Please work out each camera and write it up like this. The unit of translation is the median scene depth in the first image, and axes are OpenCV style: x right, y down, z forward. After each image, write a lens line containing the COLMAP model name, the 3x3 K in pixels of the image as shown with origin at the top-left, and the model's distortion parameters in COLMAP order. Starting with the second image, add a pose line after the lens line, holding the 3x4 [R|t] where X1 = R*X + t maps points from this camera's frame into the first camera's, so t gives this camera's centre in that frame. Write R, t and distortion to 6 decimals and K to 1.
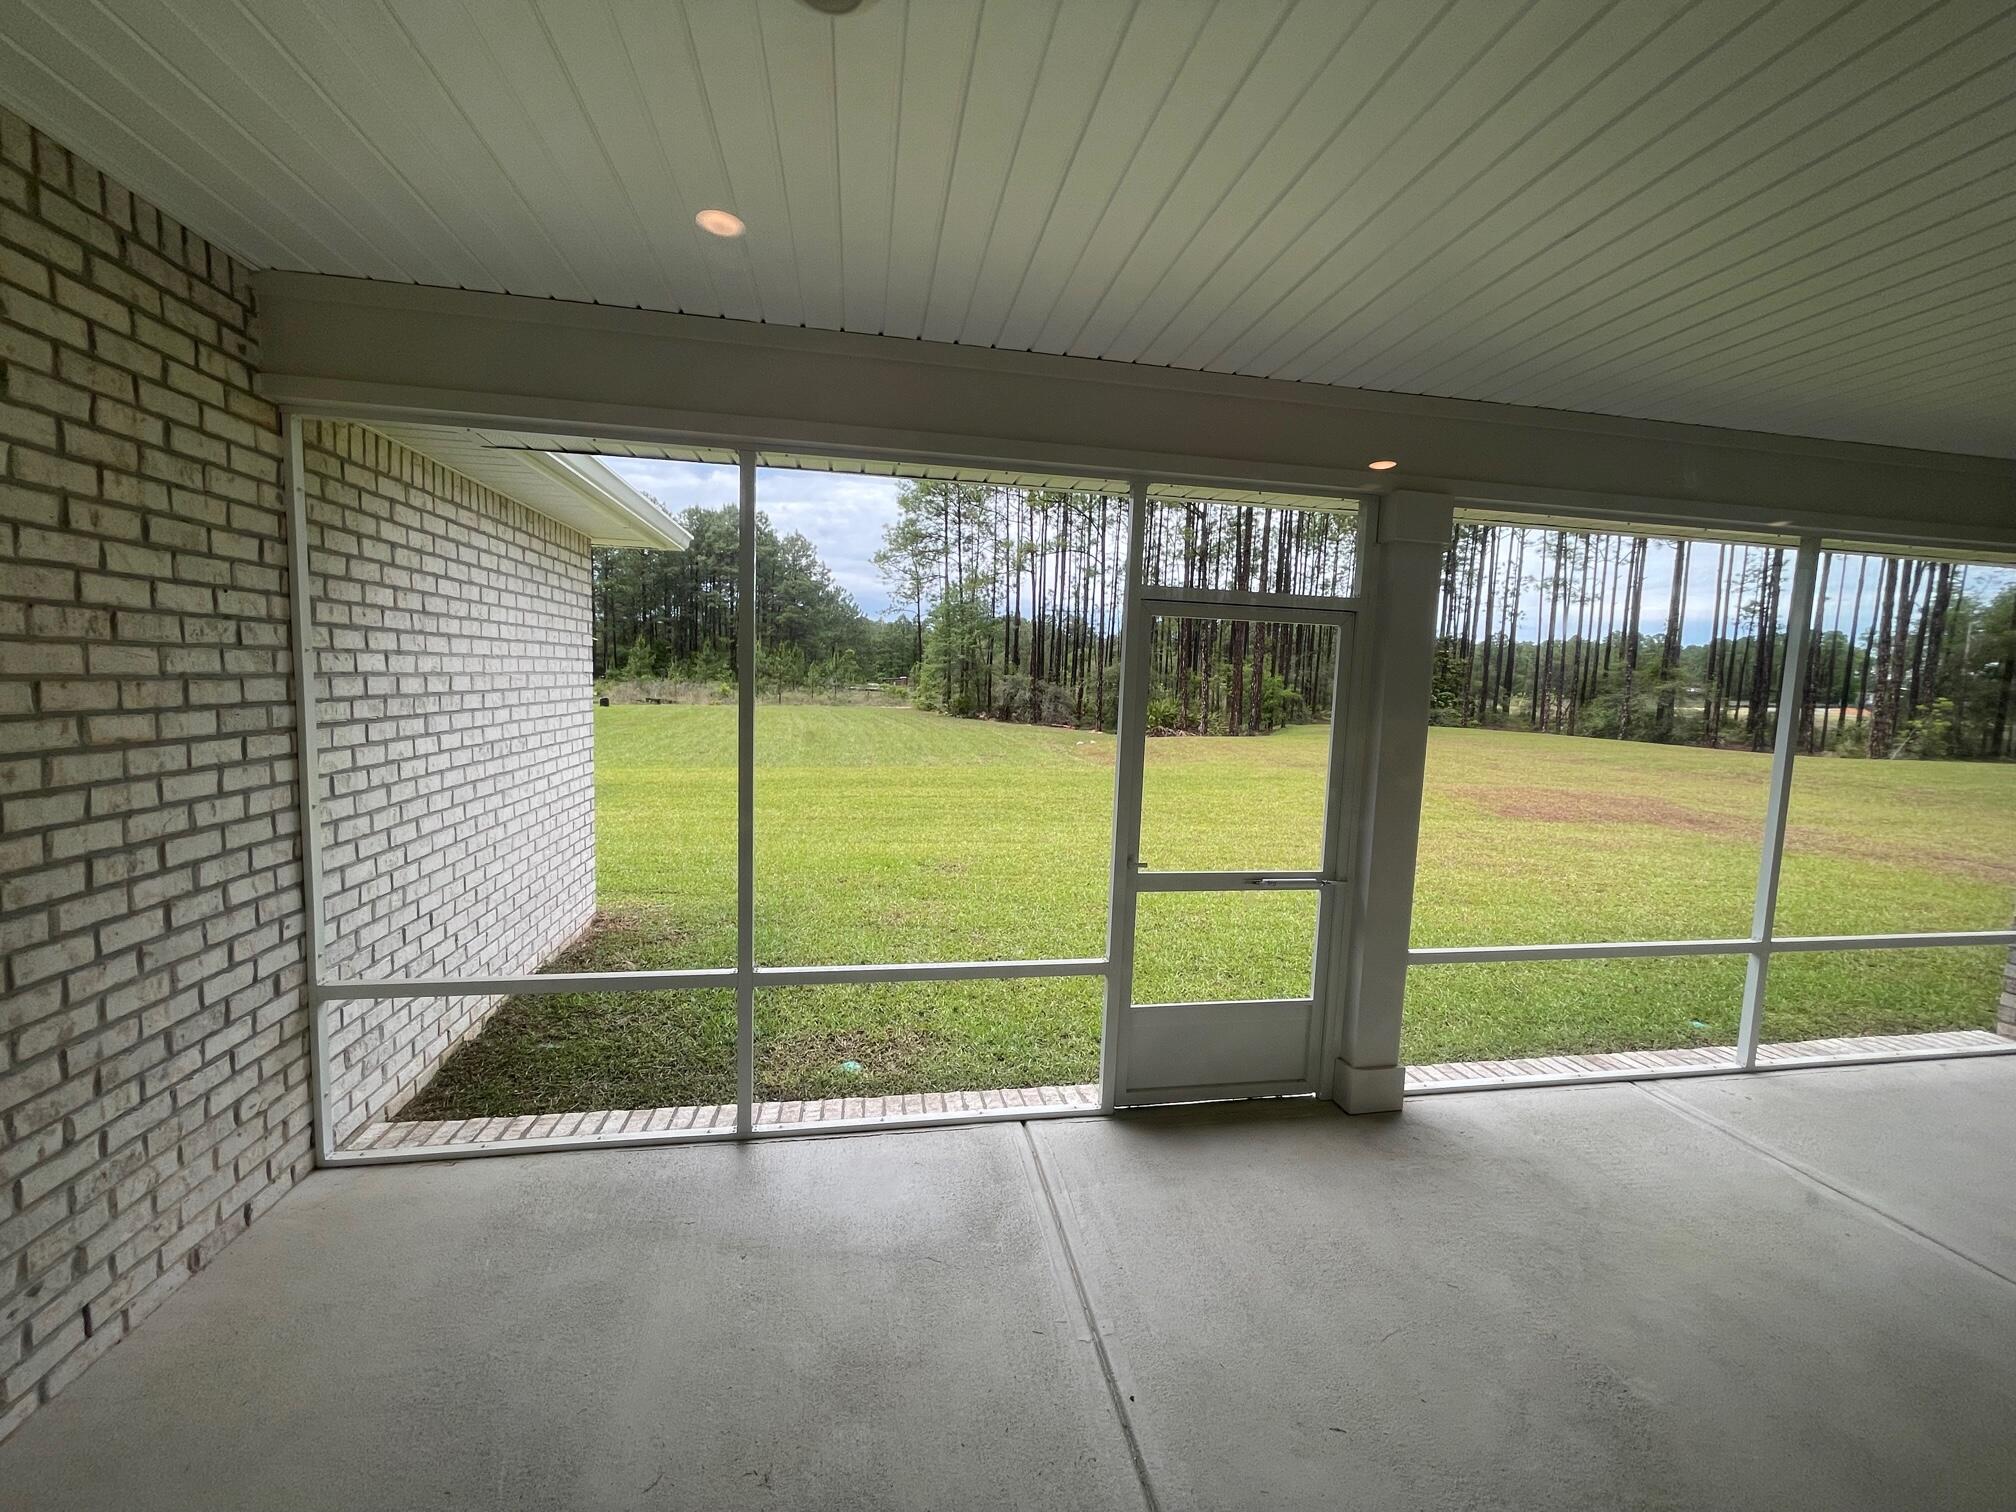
lens RADIAL K [[820.9, 0, 1008.0], [0, 820.9, 756.0], [0, 0, 1]] dist [0.000107, -0.000044]
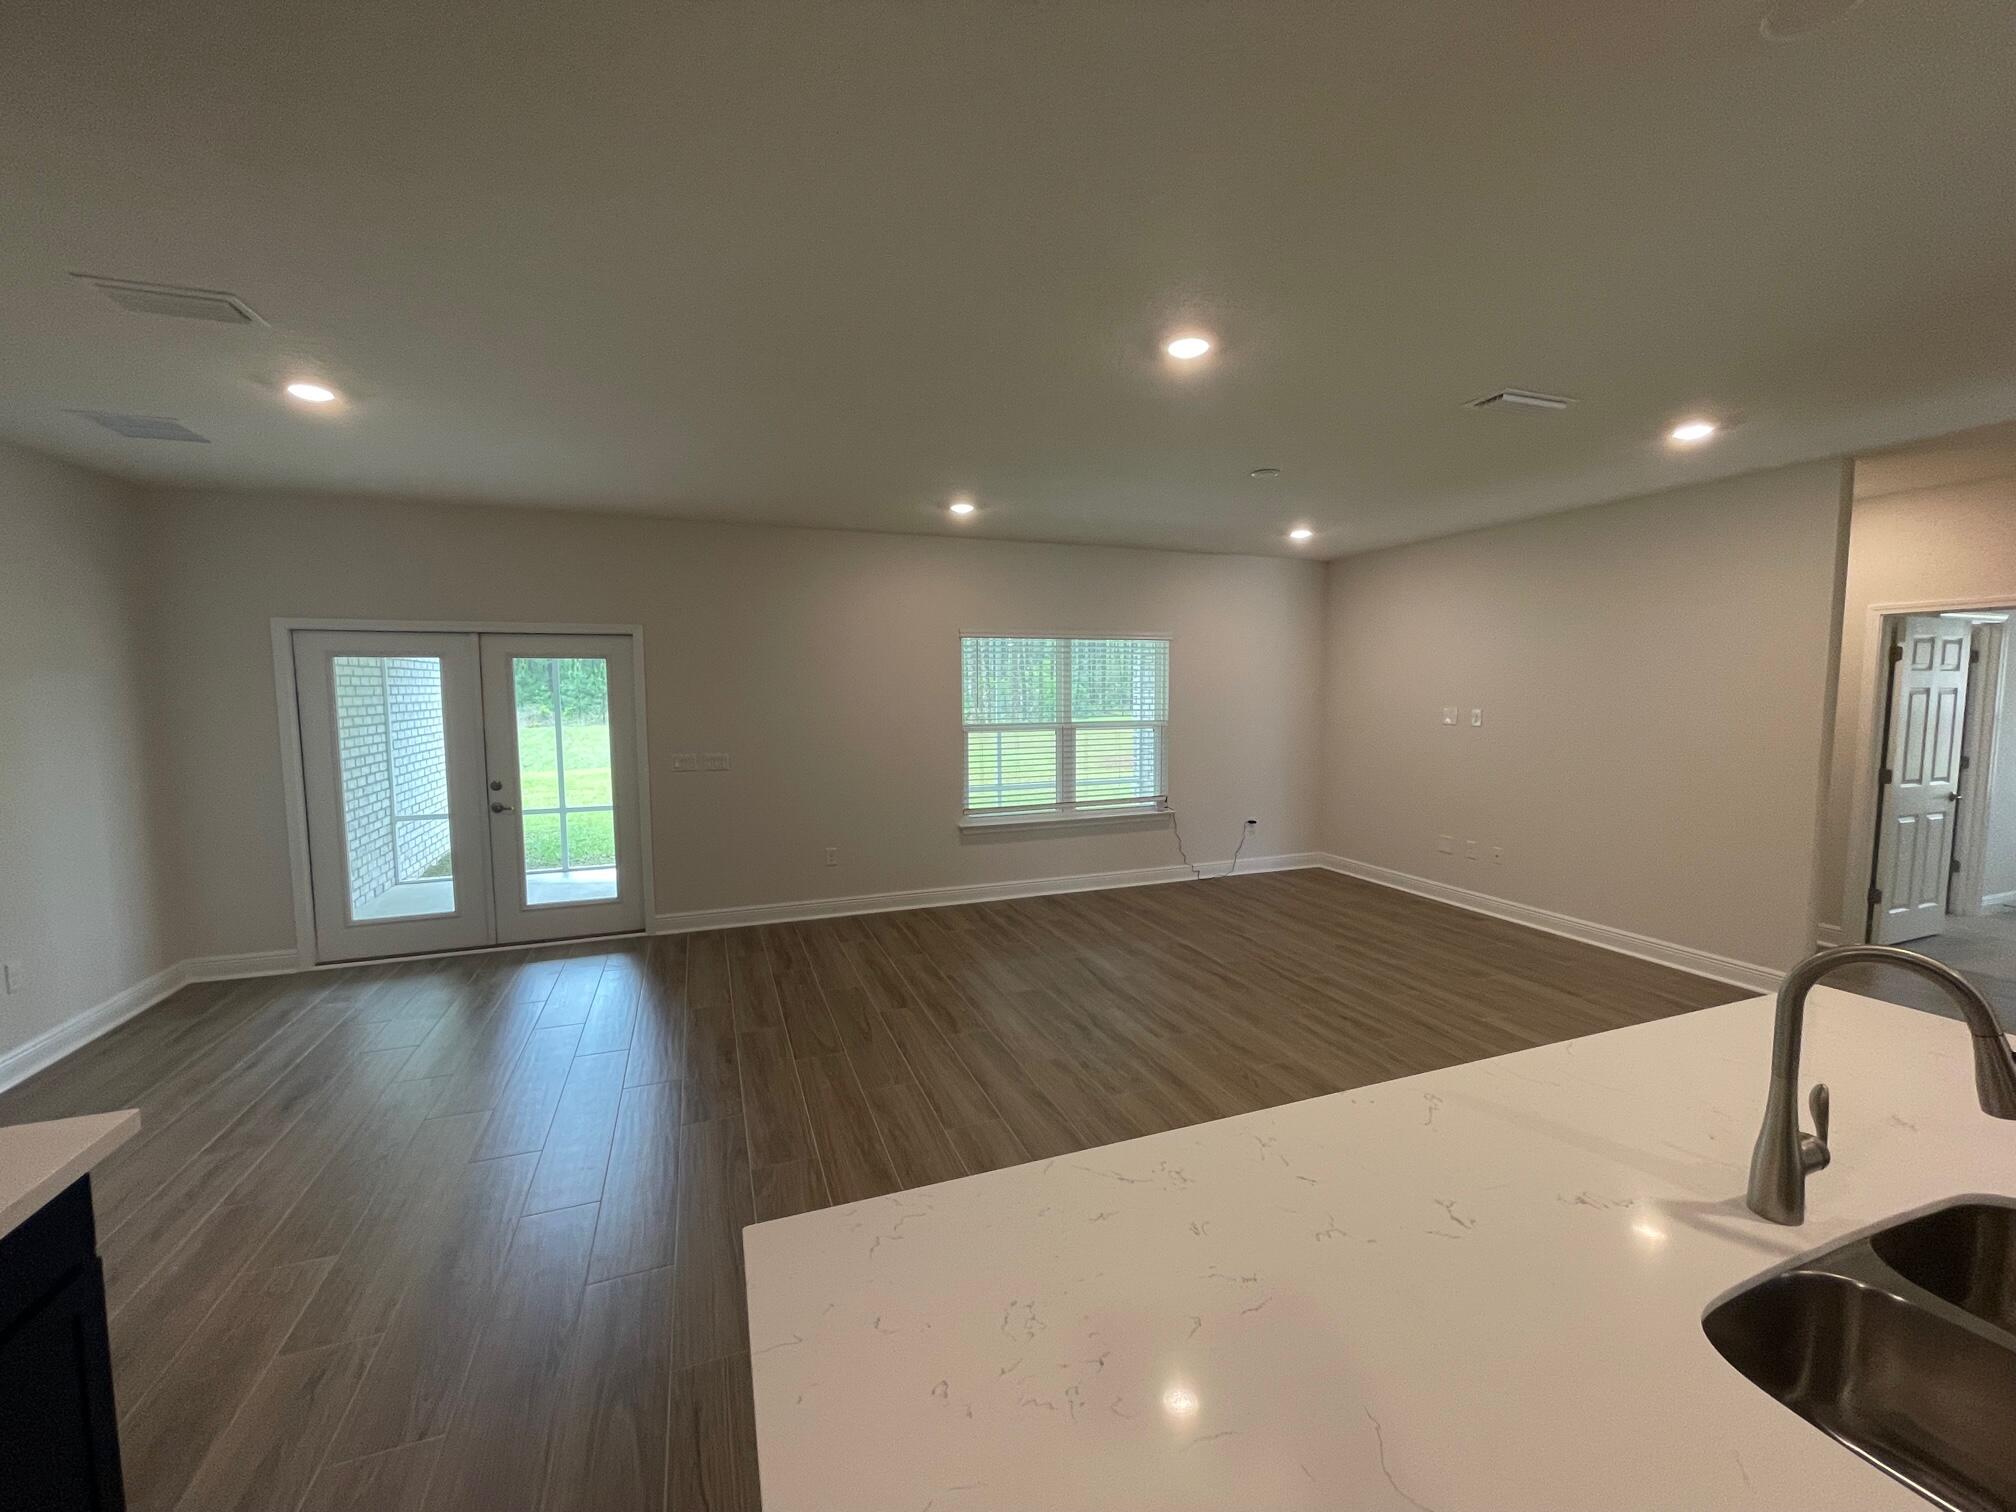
lens RADIAL K [[820.9, 0, 1008.0], [0, 820.9, 756.0], [0, 0, 1]] dist [0.000107, -0.000044]
pose [[0.982384, -0.052539, 0.179334, 0.191802], [0.054219, 0.998519, -0.004473, 0.055259], [-0.178834, 0.014117, 0.983778, -0.572939]]
